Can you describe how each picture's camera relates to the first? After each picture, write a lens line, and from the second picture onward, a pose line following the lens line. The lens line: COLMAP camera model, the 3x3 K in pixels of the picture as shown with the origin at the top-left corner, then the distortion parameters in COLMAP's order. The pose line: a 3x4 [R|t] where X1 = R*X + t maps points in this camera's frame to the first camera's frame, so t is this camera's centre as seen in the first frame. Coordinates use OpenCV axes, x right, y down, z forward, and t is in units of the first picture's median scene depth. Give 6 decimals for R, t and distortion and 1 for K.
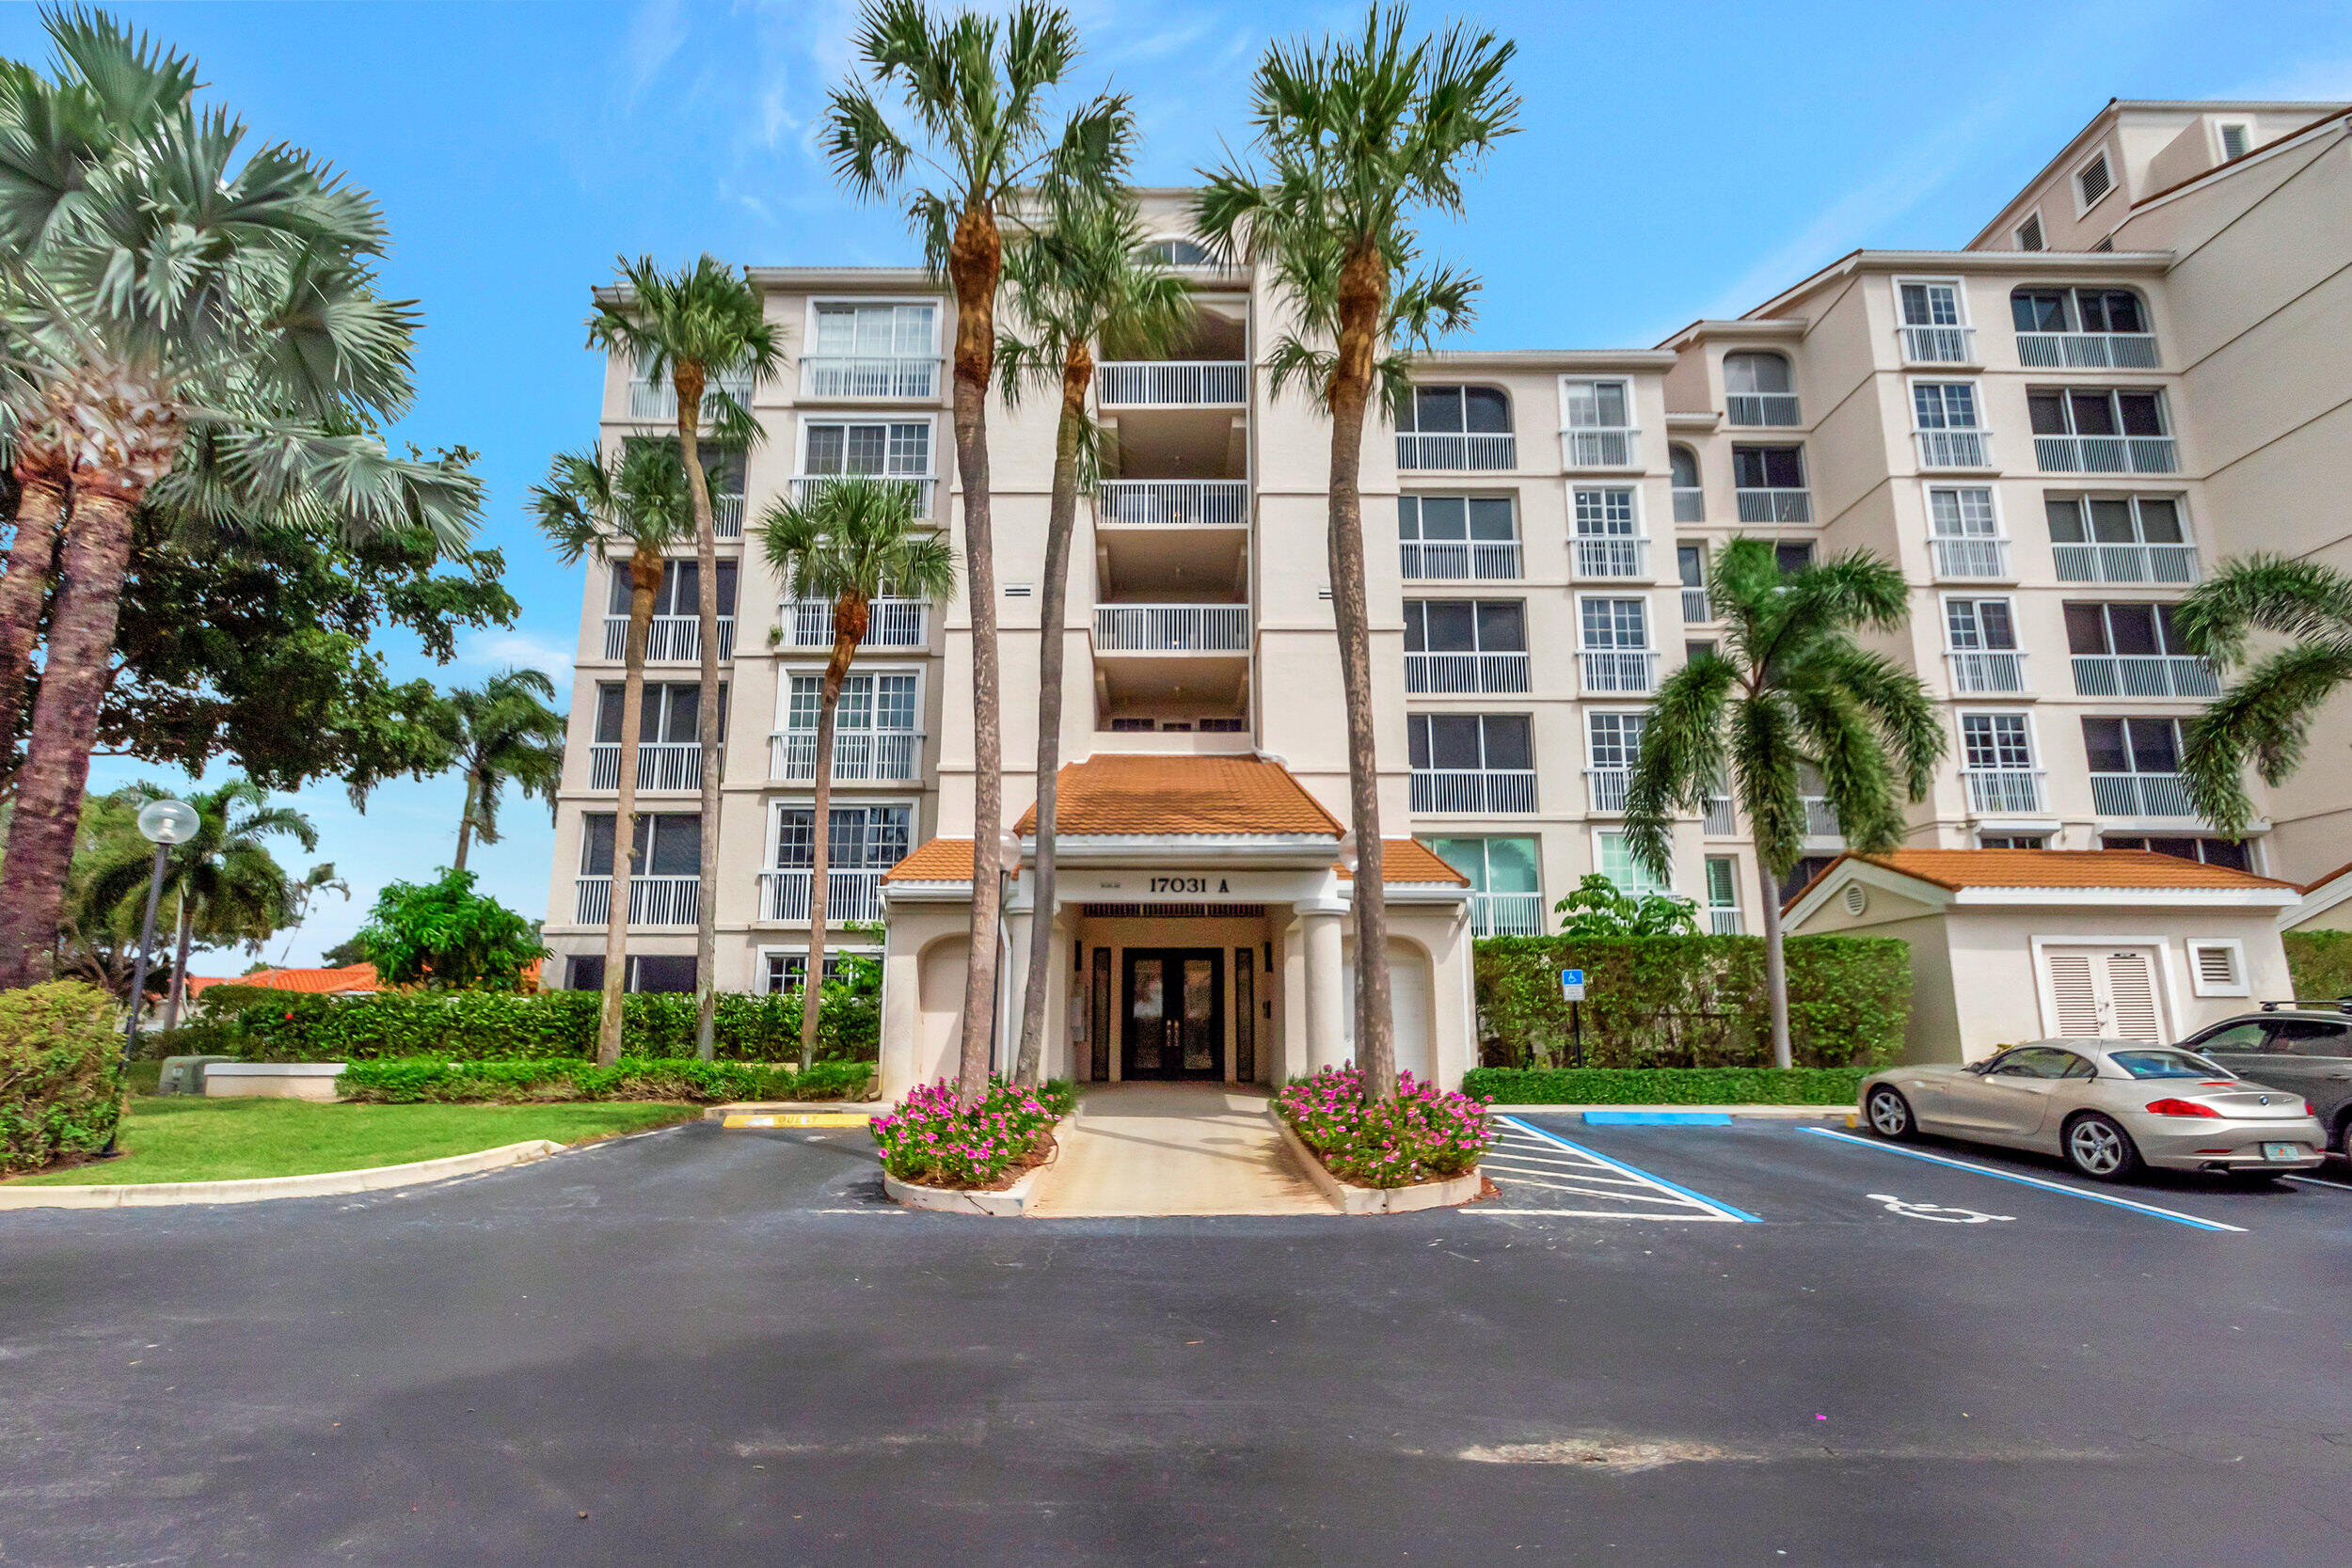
lens RADIAL K [[1043.5, 0, 1167.9], [0, 1043.5, 850.8], [0, 0, 1]] dist [-0.000002, -0.000432]
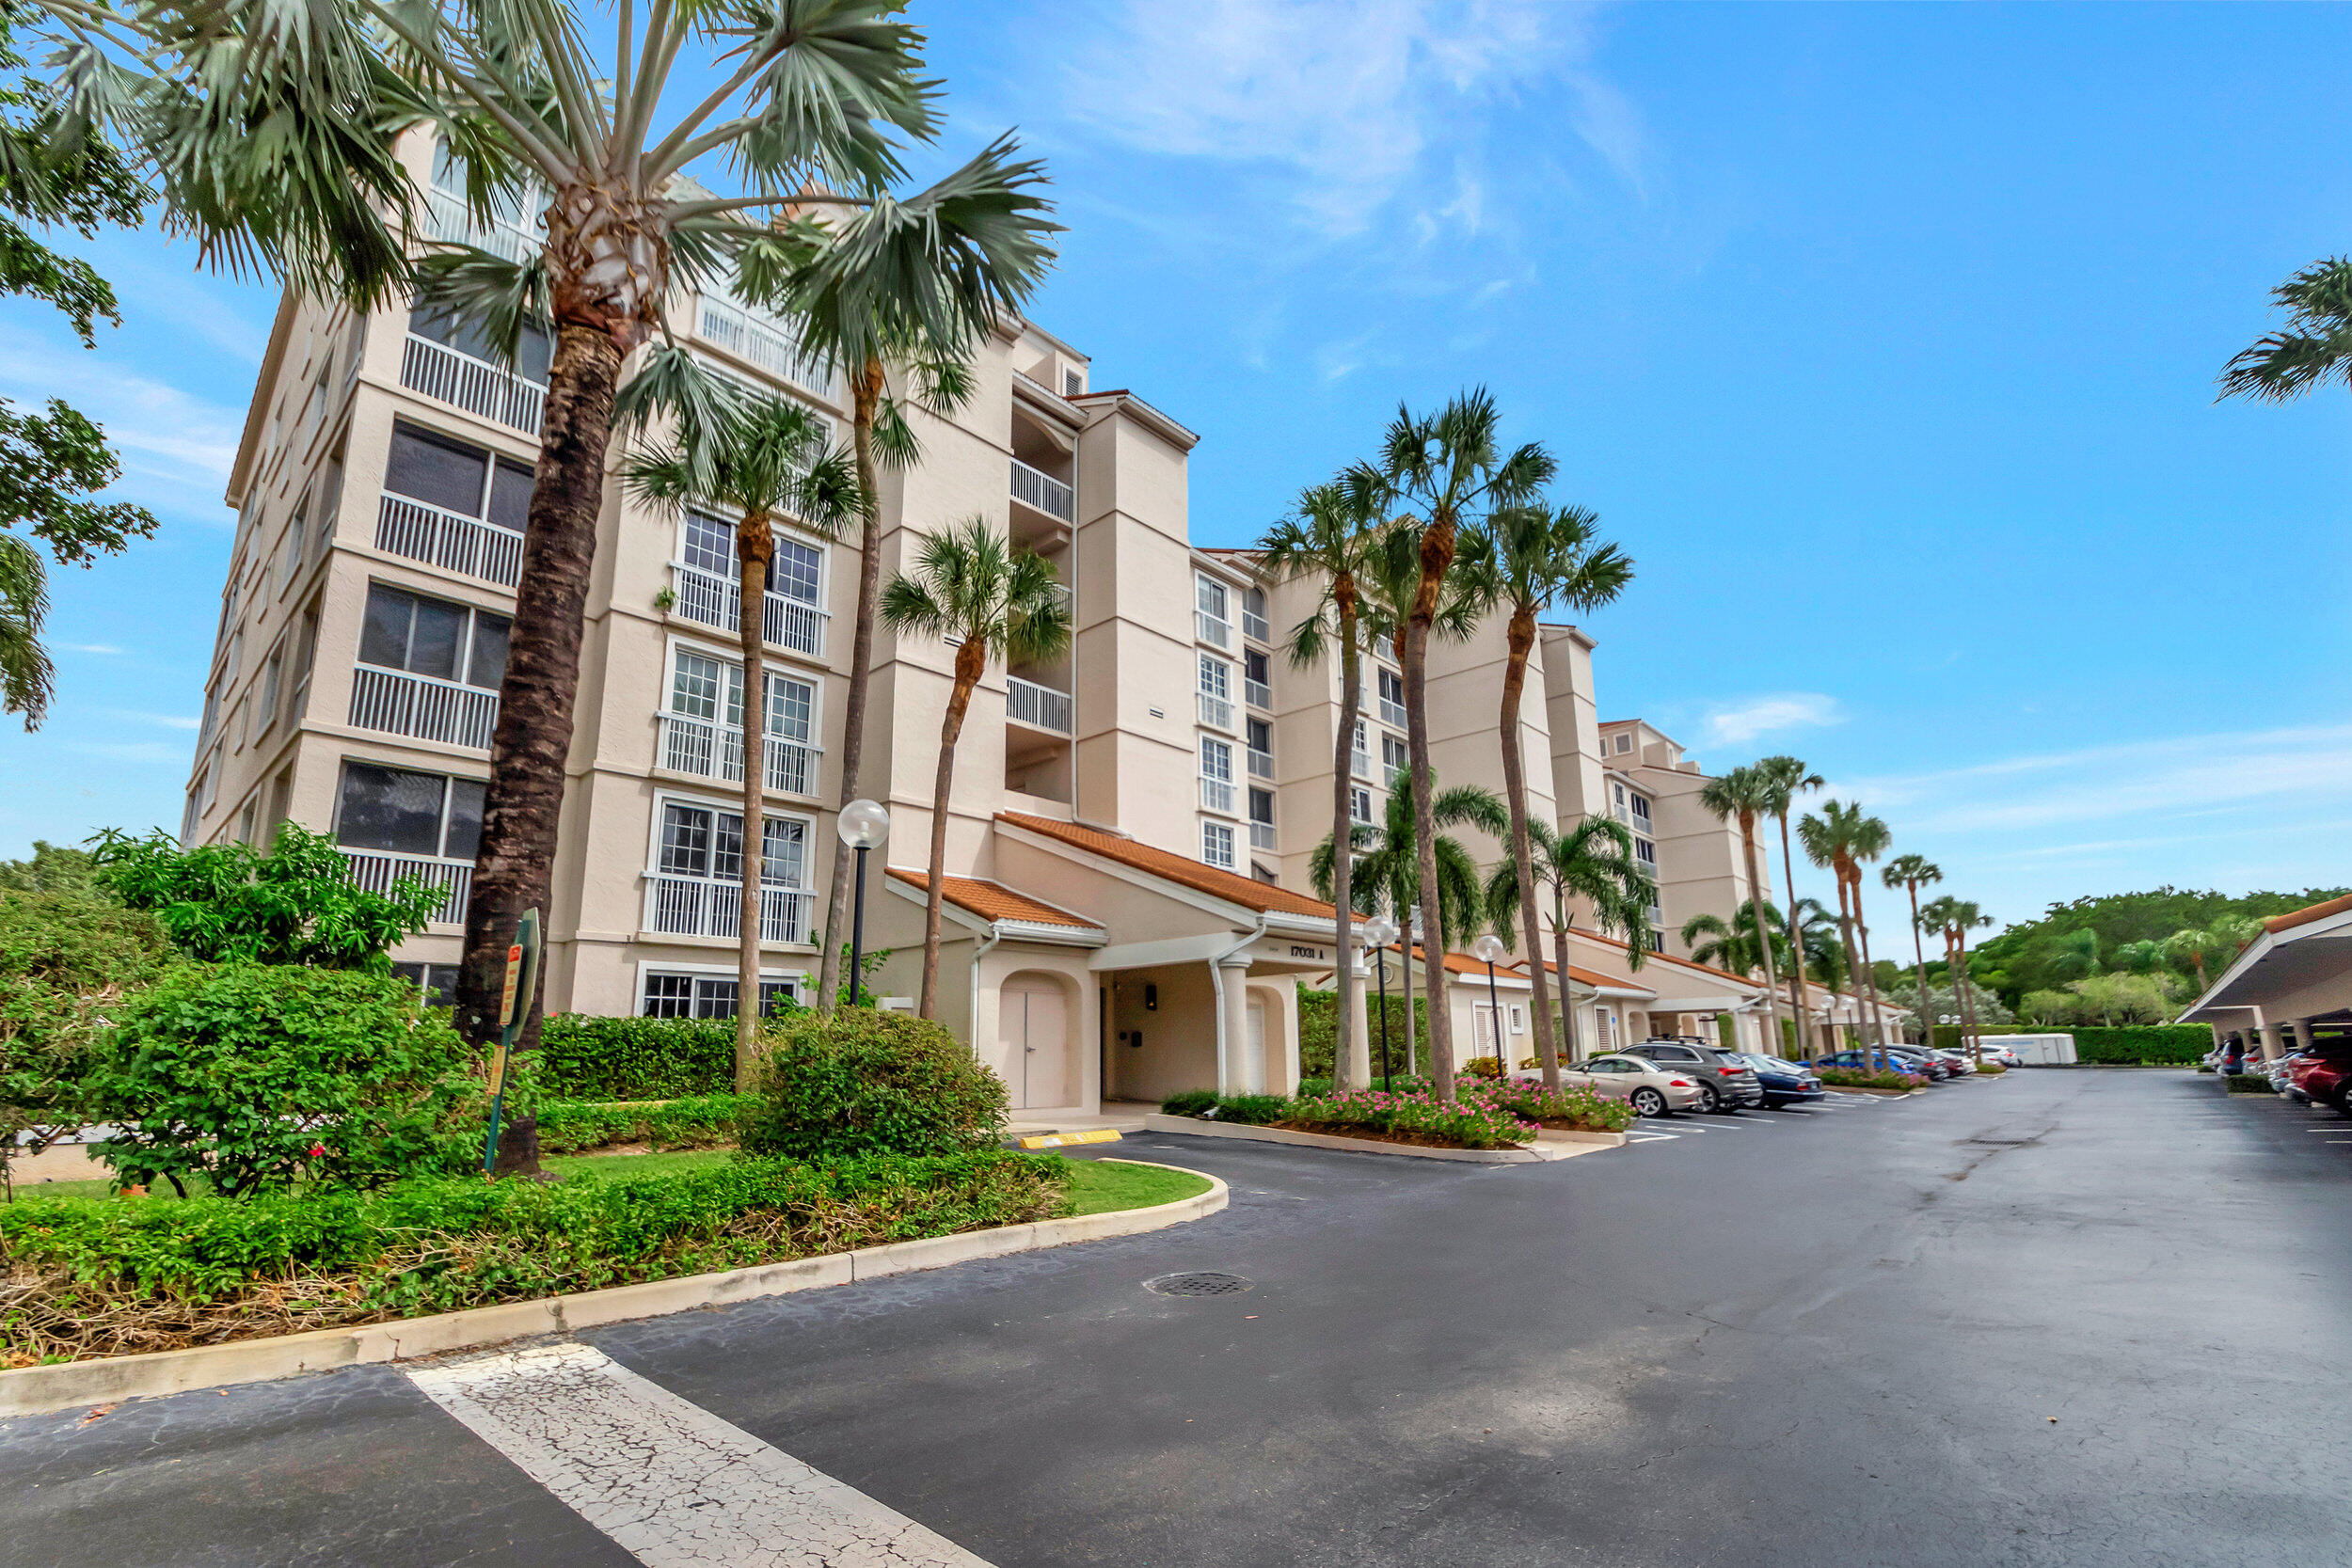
lens RADIAL K [[1070.4, 0, 1159.1], [0, 1070.4, 811.5], [0, 0, 1]] dist [-0.006167, -0.001041]
pose [[0.667023, 0.156716, 0.728369, -0.736253], [-0.116443, 0.987541, -0.105844, 0.012709], [-0.735882, -0.014213, 0.676961, 0.098663]]
